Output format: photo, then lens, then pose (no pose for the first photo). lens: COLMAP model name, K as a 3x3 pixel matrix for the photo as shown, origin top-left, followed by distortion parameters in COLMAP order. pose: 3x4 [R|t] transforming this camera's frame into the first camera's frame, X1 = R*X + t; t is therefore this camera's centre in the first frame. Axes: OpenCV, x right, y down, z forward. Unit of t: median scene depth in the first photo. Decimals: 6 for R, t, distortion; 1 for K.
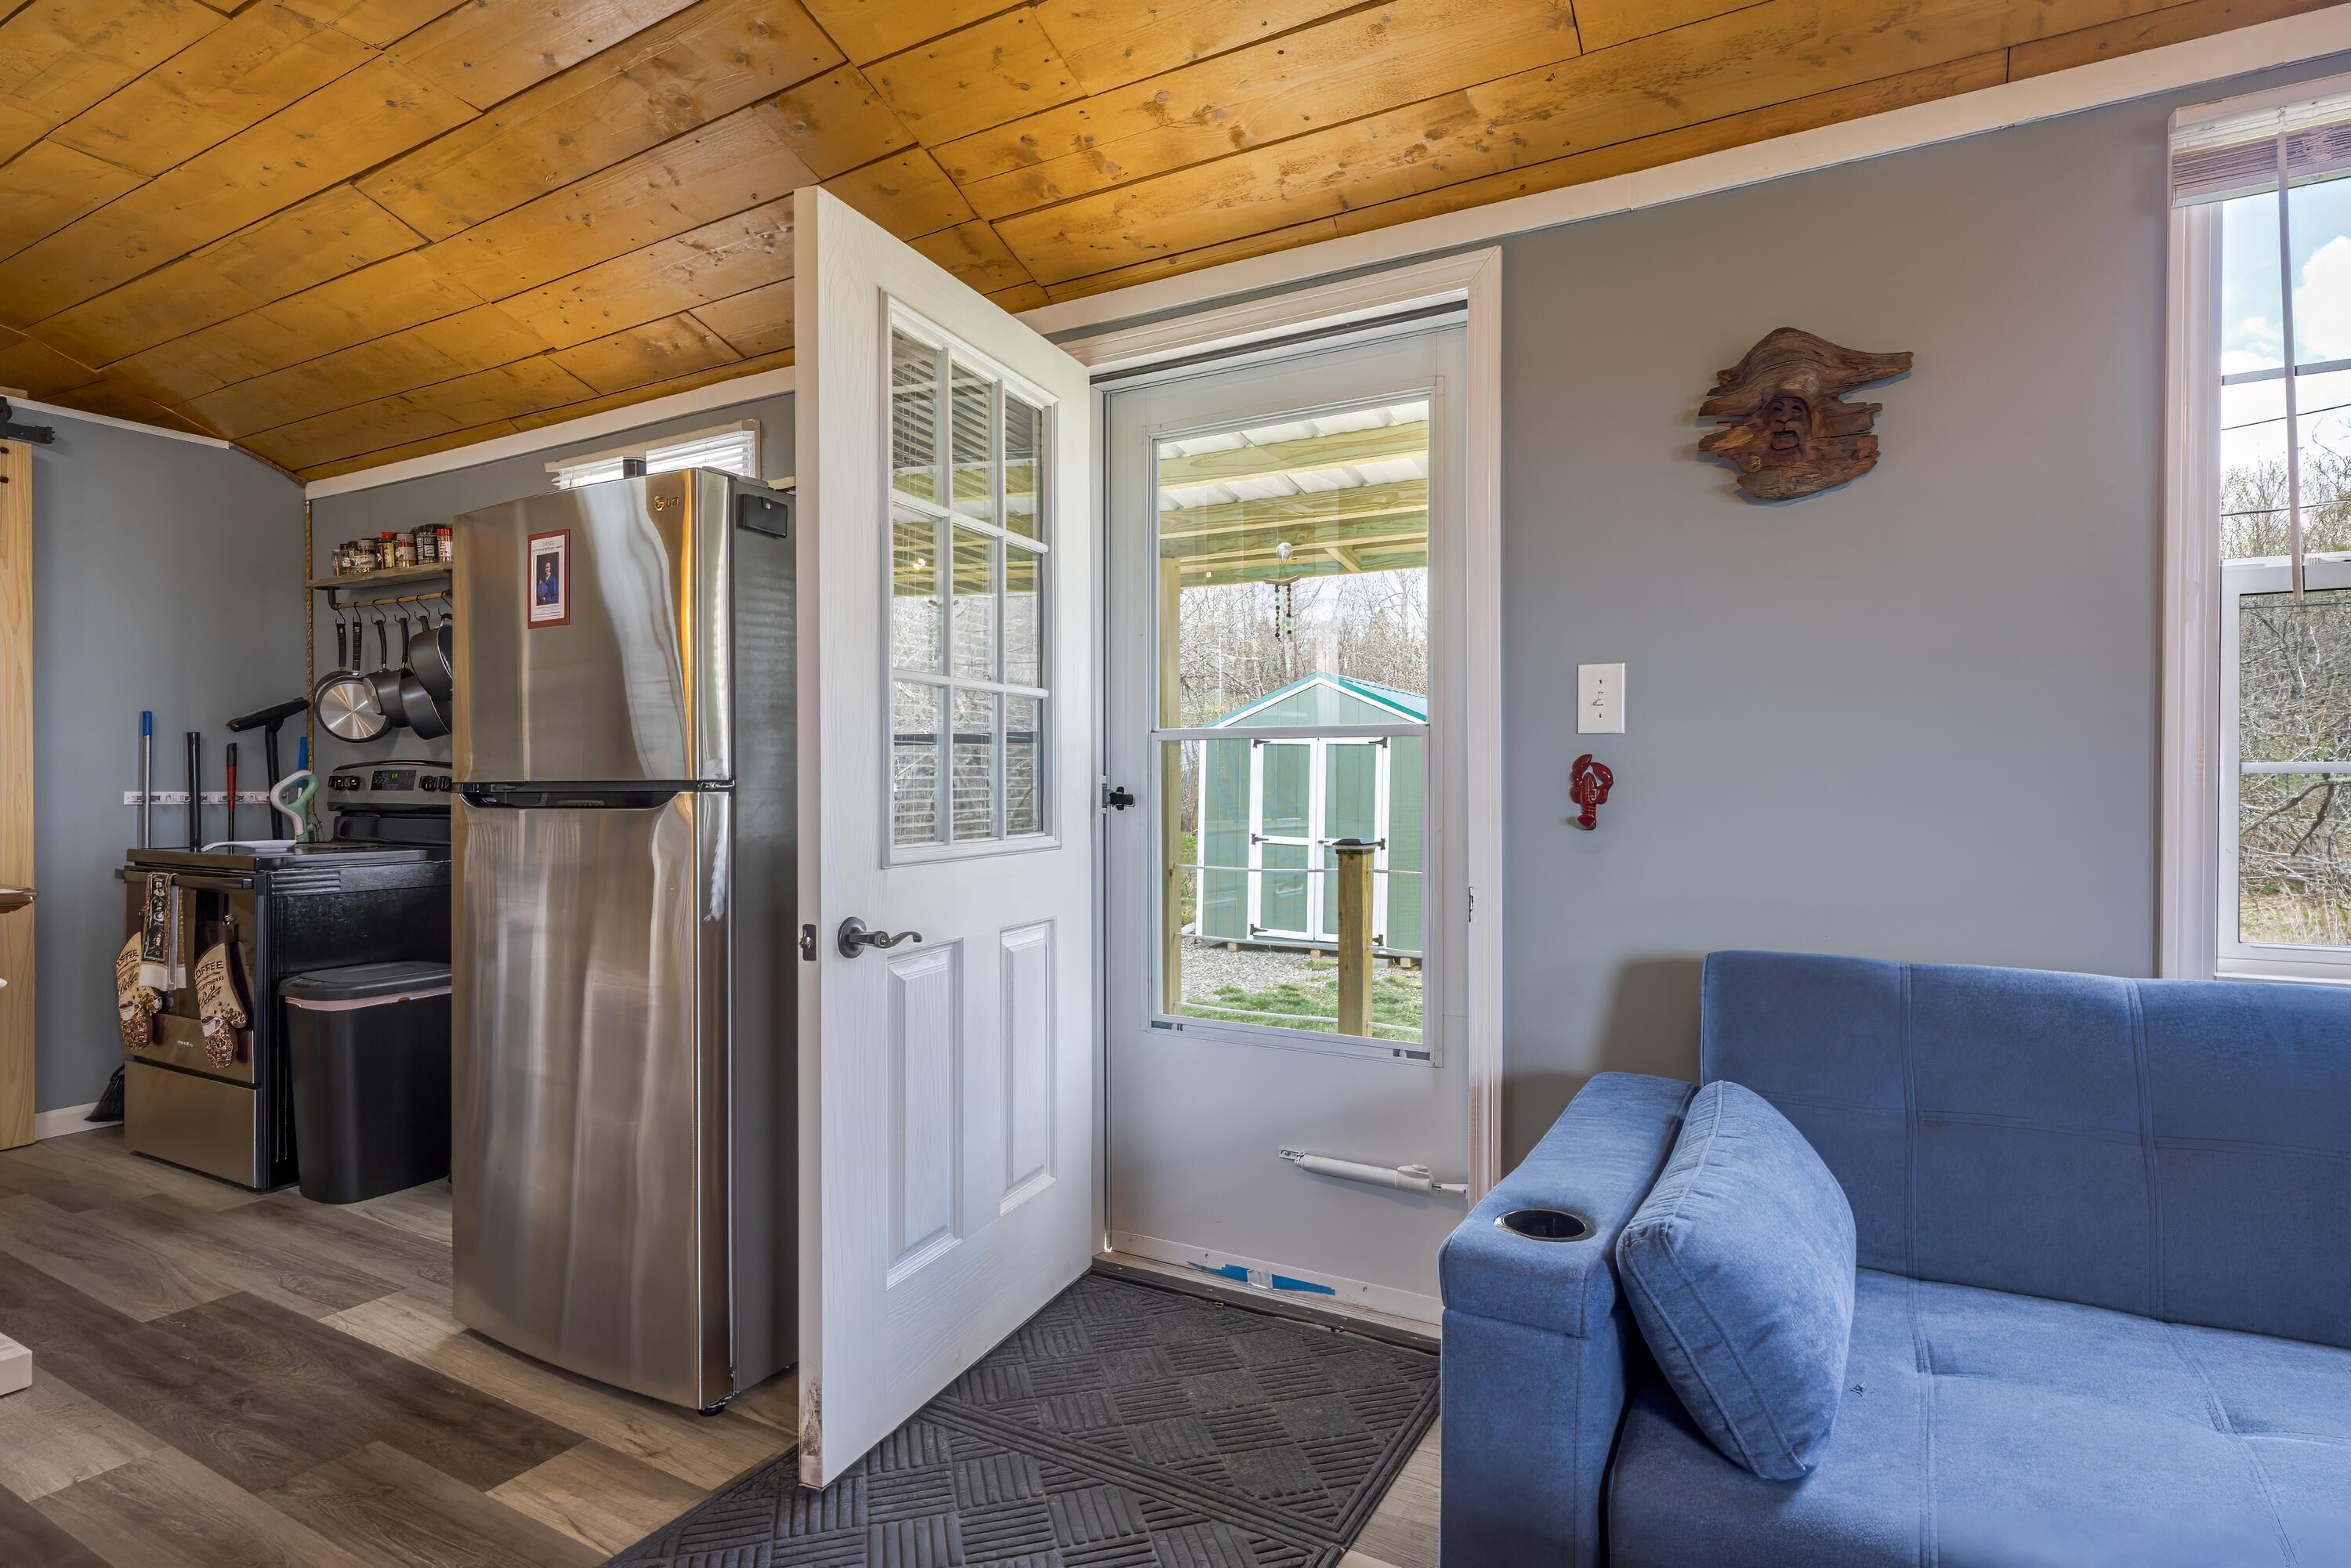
lens RADIAL K [[1194.4, 0, 1171.1], [0, 1194.4, 782.8], [0, 0, 1]] dist [0.001845, -0.000512]
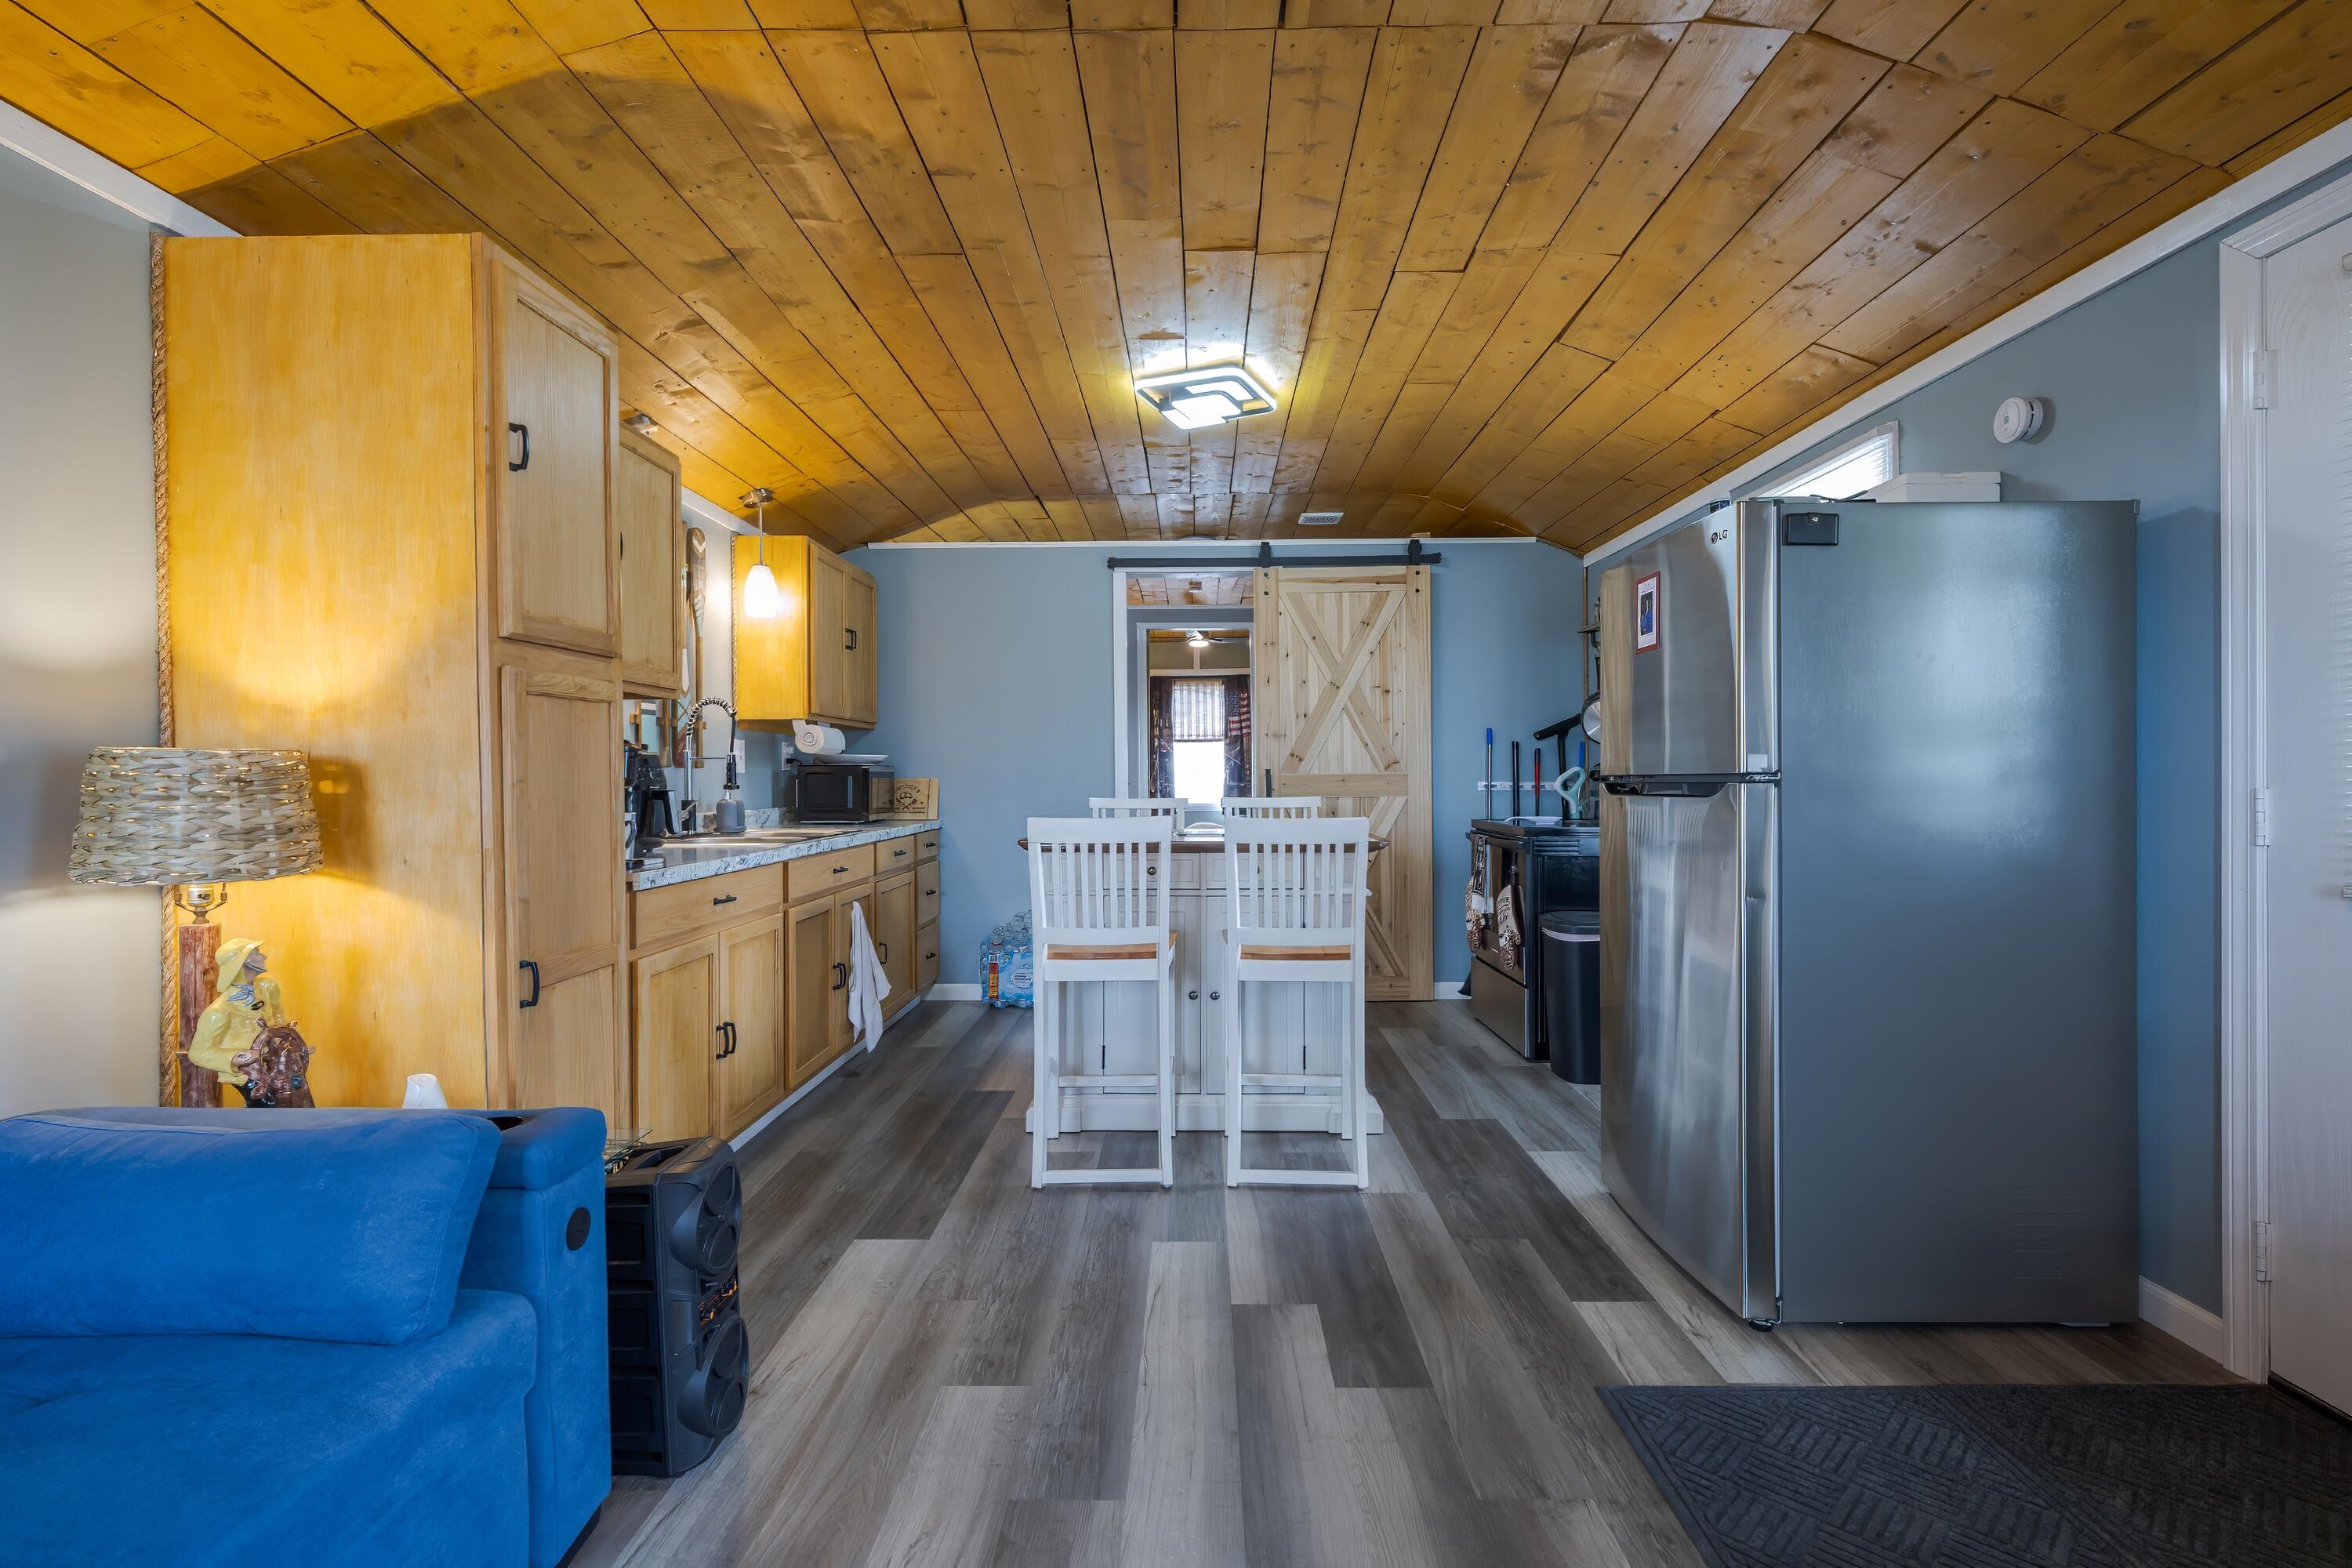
lens RADIAL K [[1046.3, 0, 1179.3], [0, 1046.3, 785.1], [0, 0, 1]] dist [-0.002015, 0.000283]
pose [[0.489352, 0.005152, -0.872071, 0.206453], [0.003490, 0.999963, 0.007866, -0.000623], [0.872080, -0.006893, 0.489316, 0.032913]]
